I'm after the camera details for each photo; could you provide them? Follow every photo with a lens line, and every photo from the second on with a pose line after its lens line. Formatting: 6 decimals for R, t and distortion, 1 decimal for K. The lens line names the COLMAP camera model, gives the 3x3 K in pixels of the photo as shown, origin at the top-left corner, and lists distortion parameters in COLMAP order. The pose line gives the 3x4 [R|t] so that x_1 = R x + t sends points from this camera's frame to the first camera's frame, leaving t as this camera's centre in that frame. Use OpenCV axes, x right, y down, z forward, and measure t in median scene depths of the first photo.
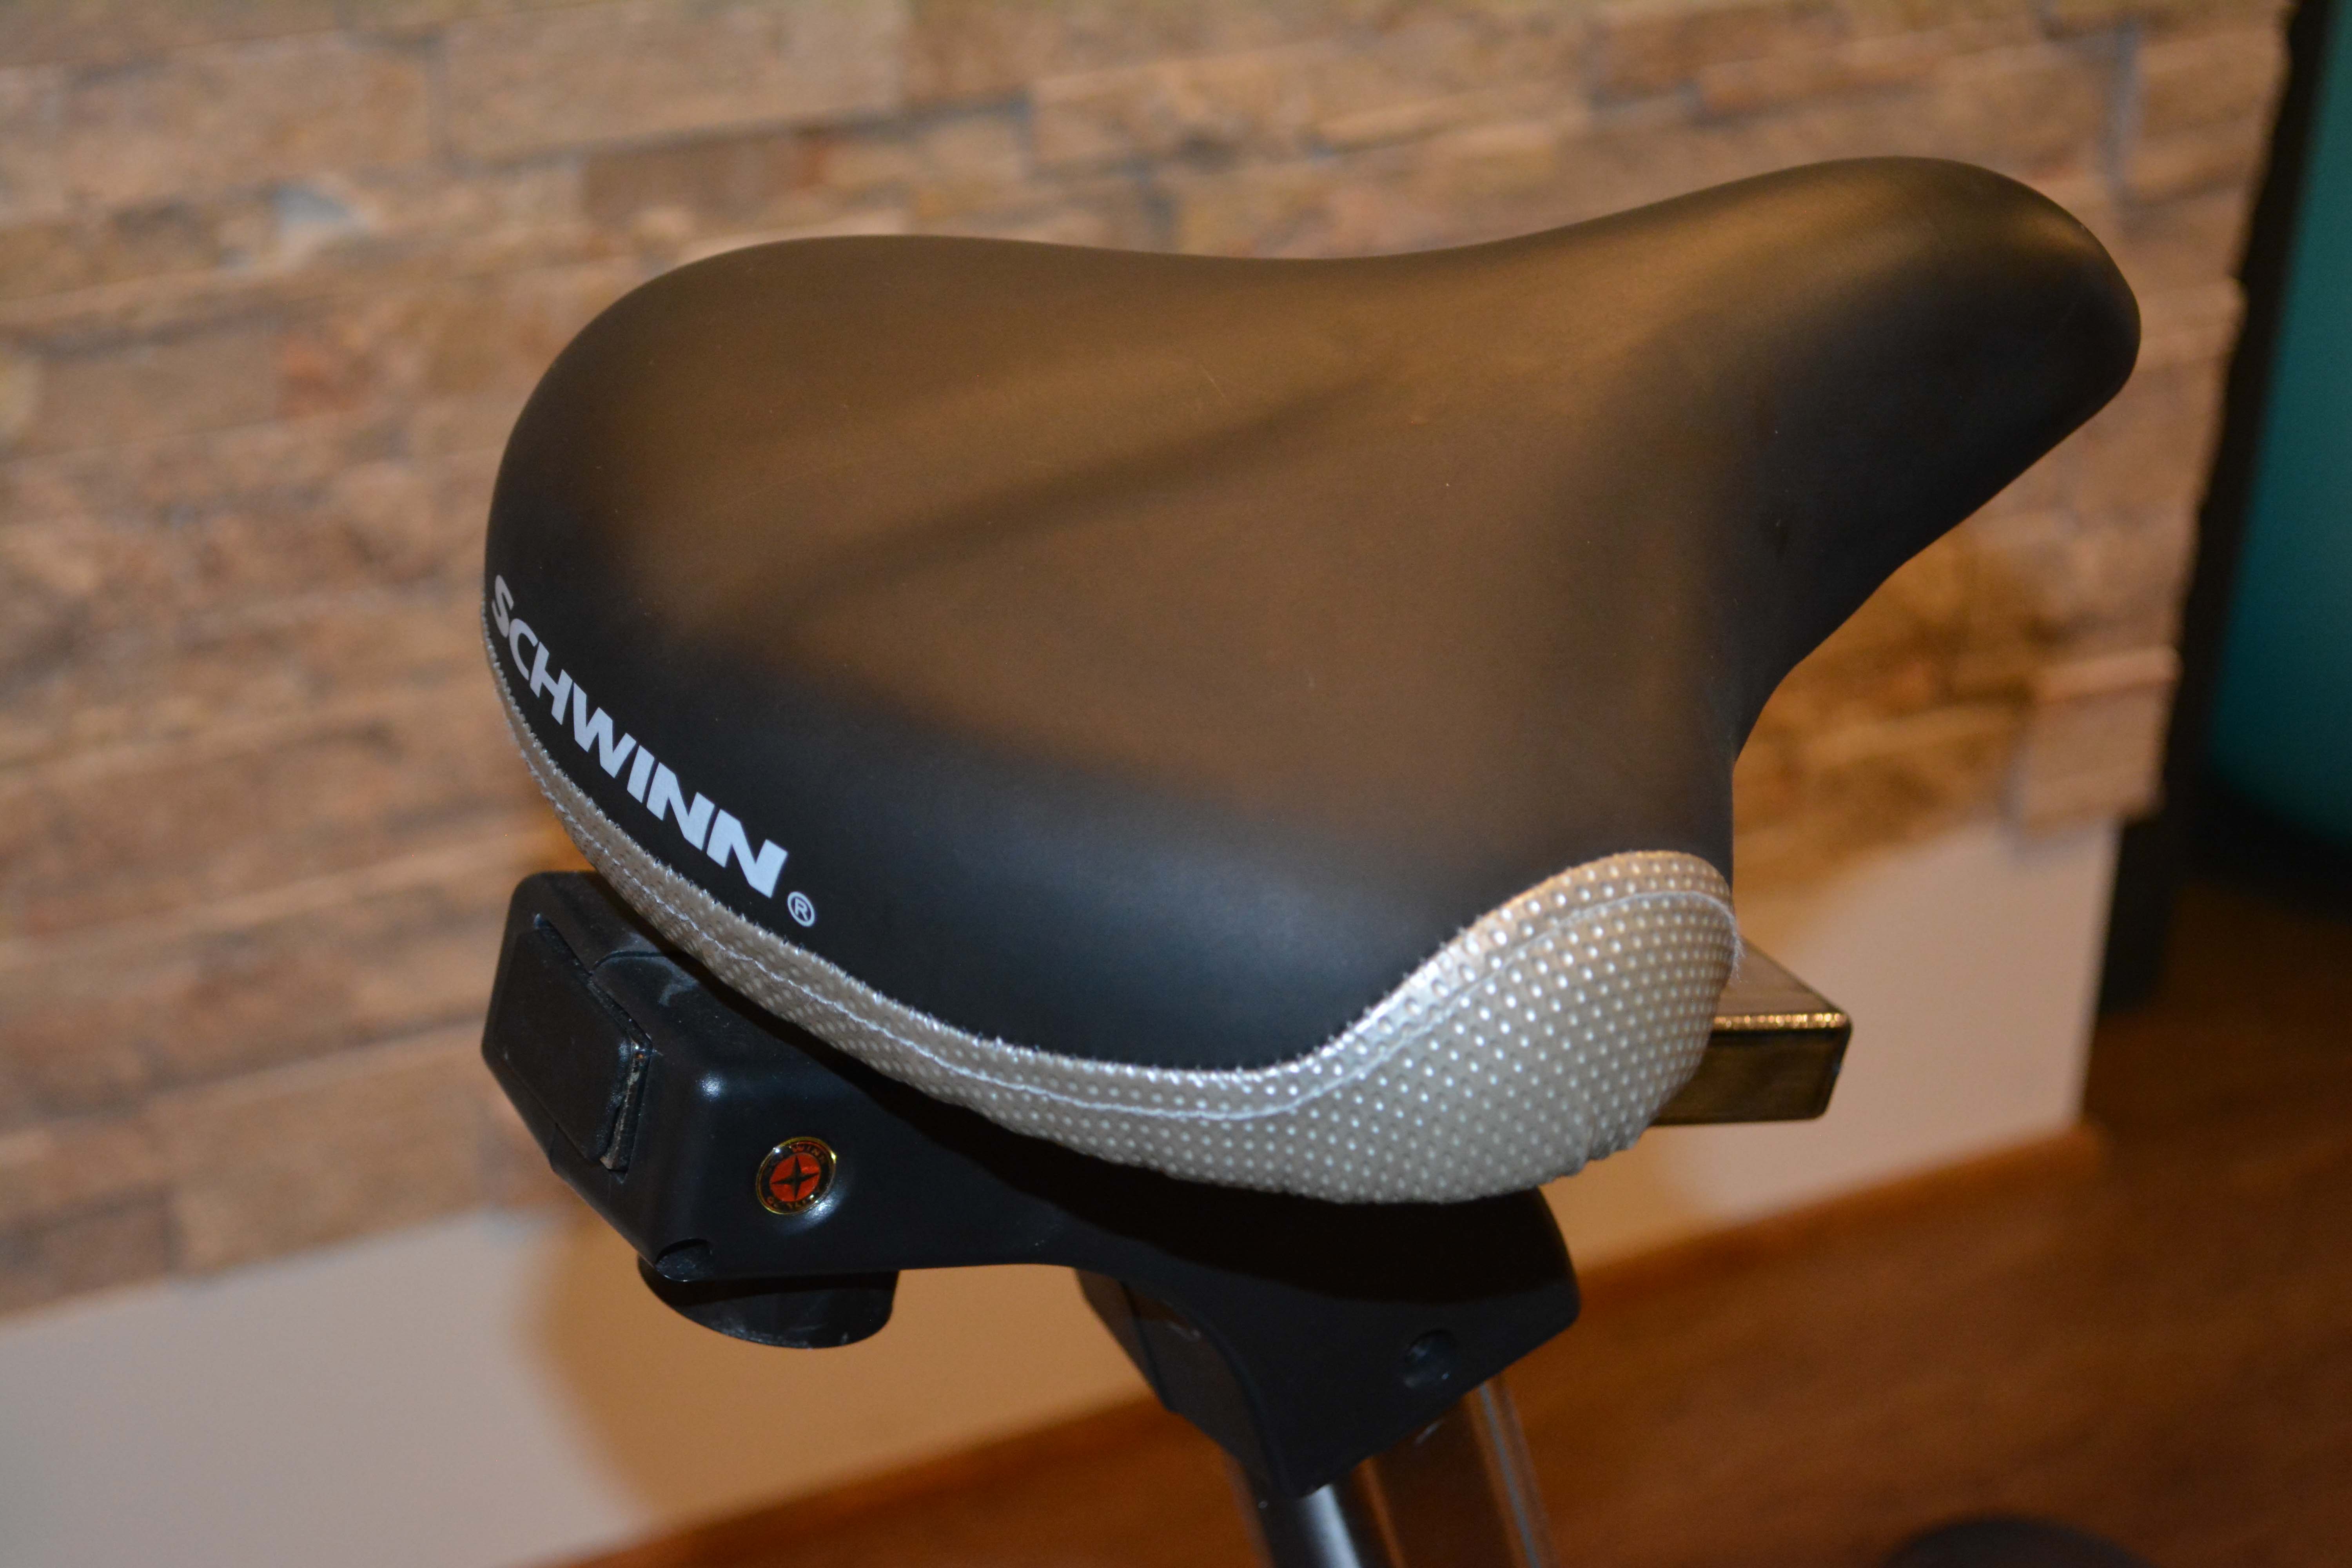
lens RADIAL K [[4255.9, 0, 1170.1], [0, 4255.9, 787.4], [0, 0, 1]] dist [-0.012177, 0.000000]
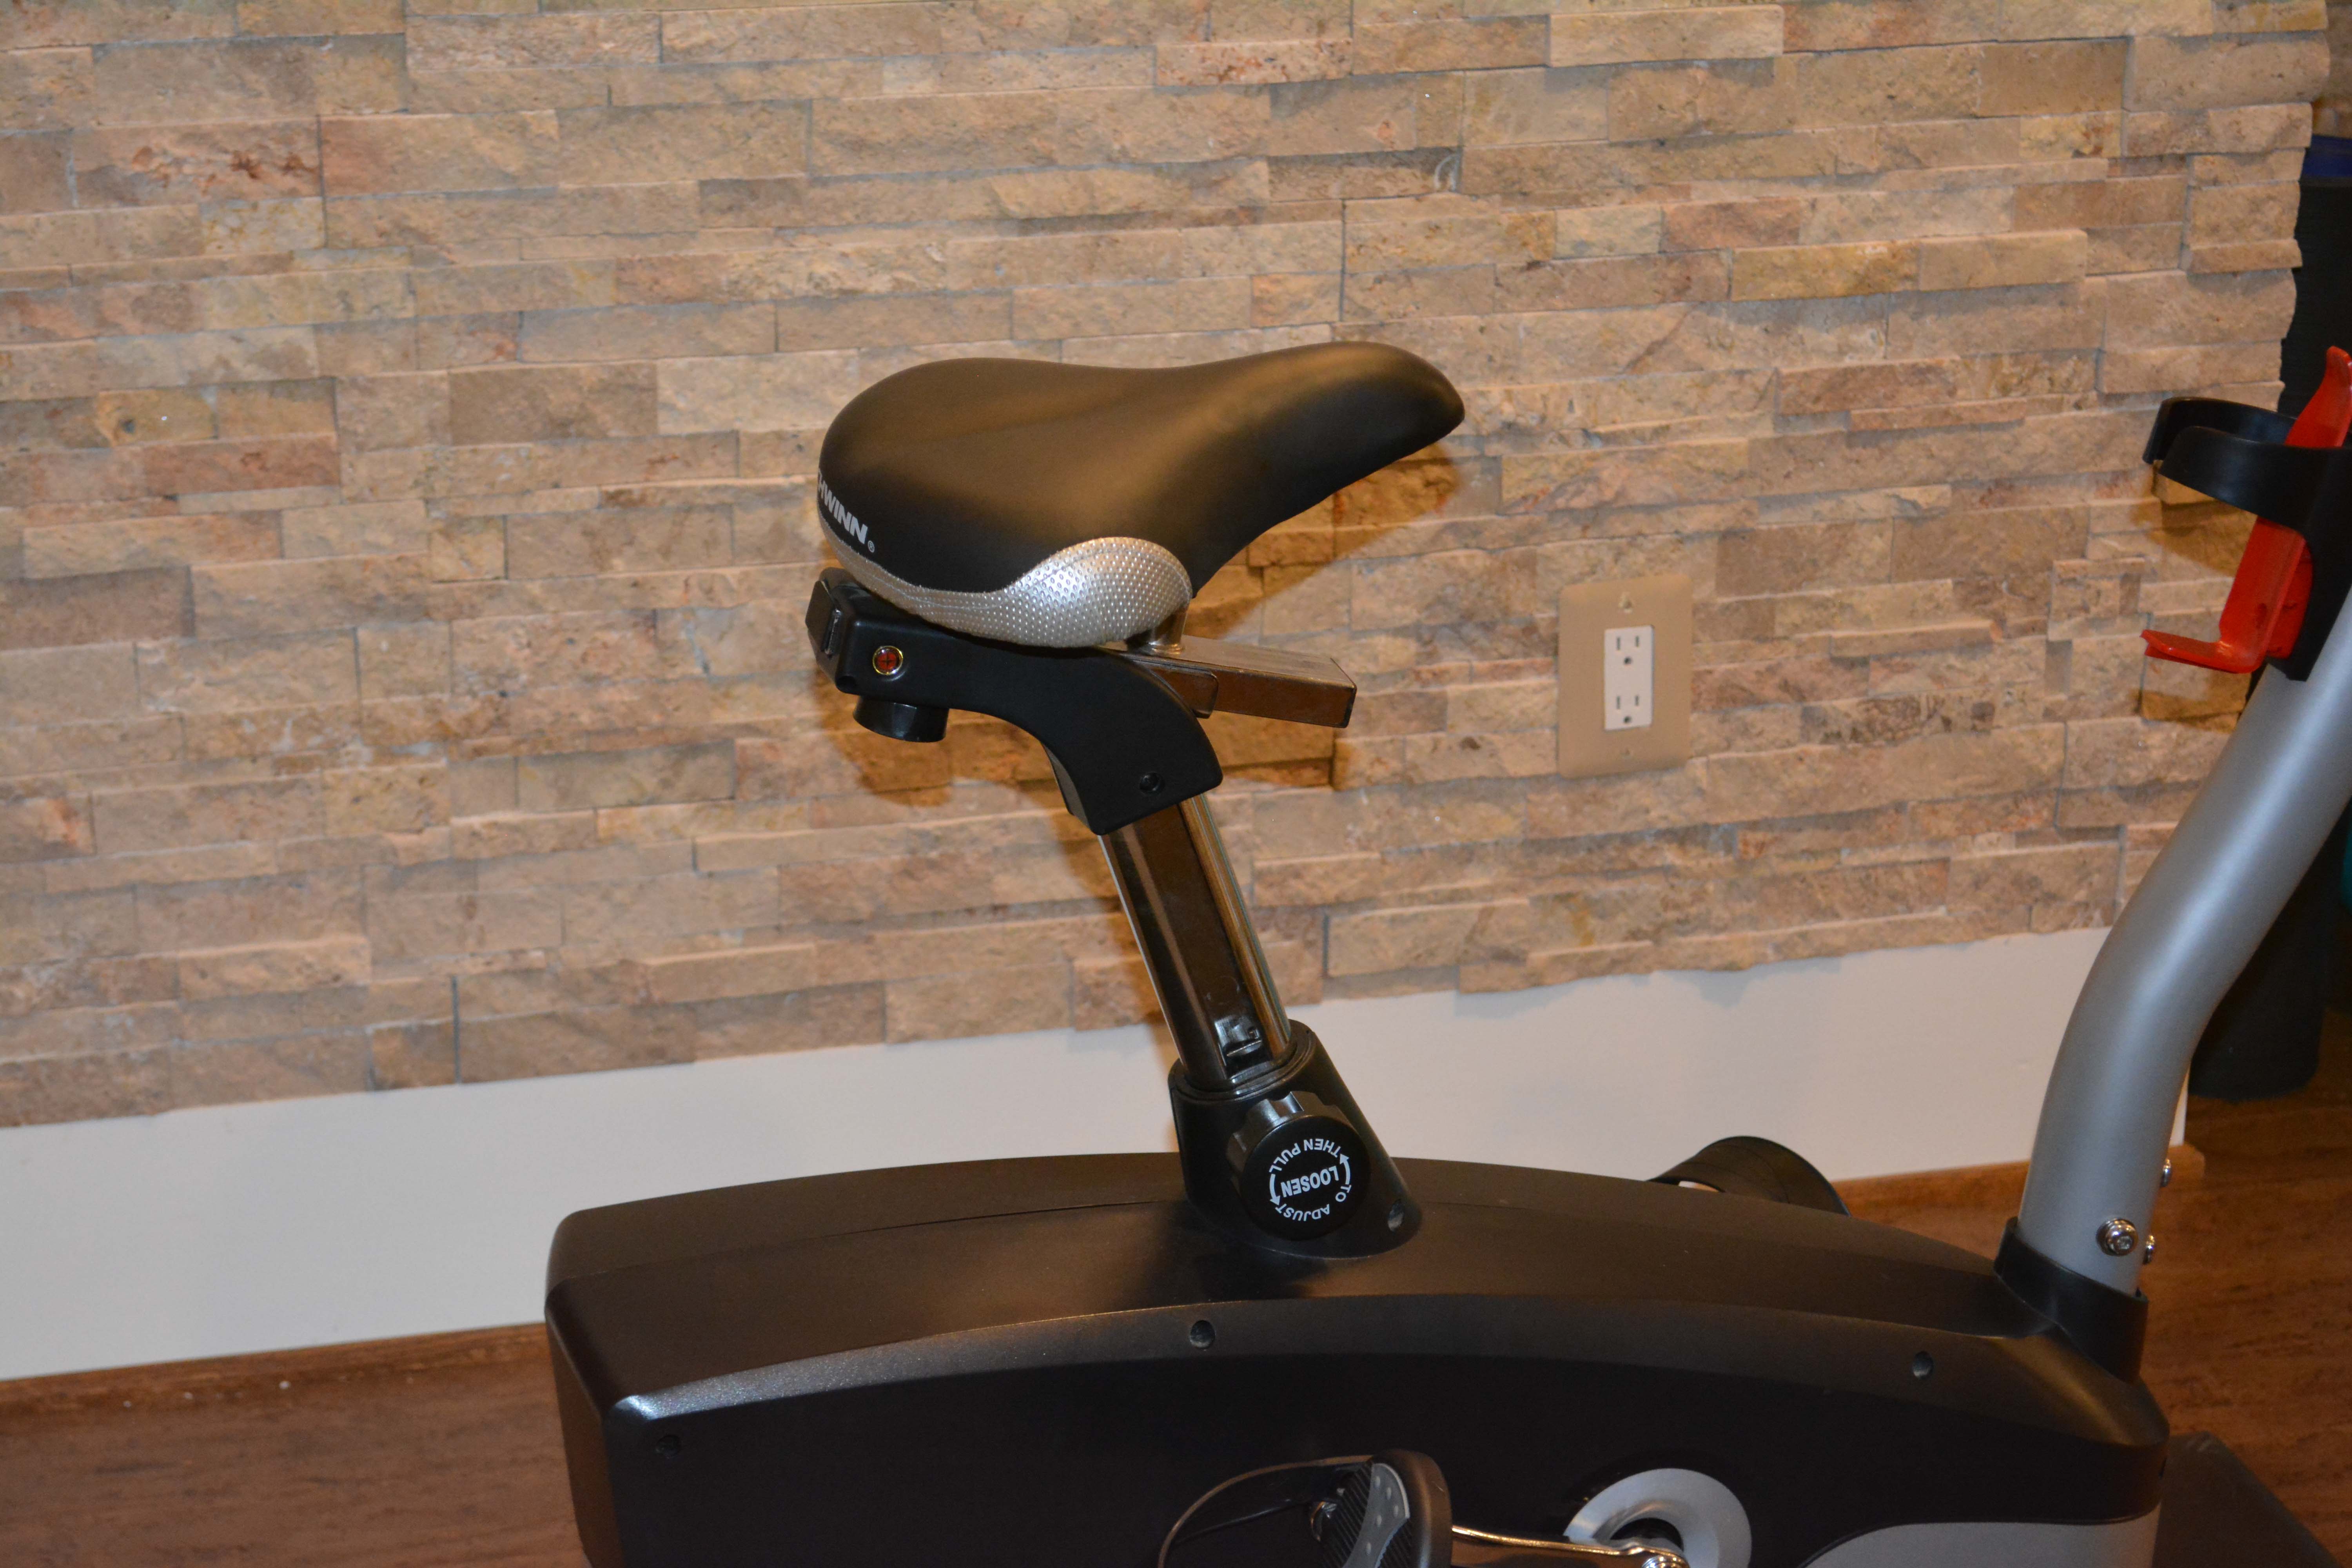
lens RADIAL K [[4255.9, 0, 1177.2], [0, 4255.9, 784.4], [0, 0, 1]] dist [-0.012177, 0.000000]
pose [[0.963183, 0.060862, -0.261868, 0.341290], [-0.089106, 0.991252, -0.097362, 0.173328], [0.253652, 0.117111, 0.960180, -0.680019]]
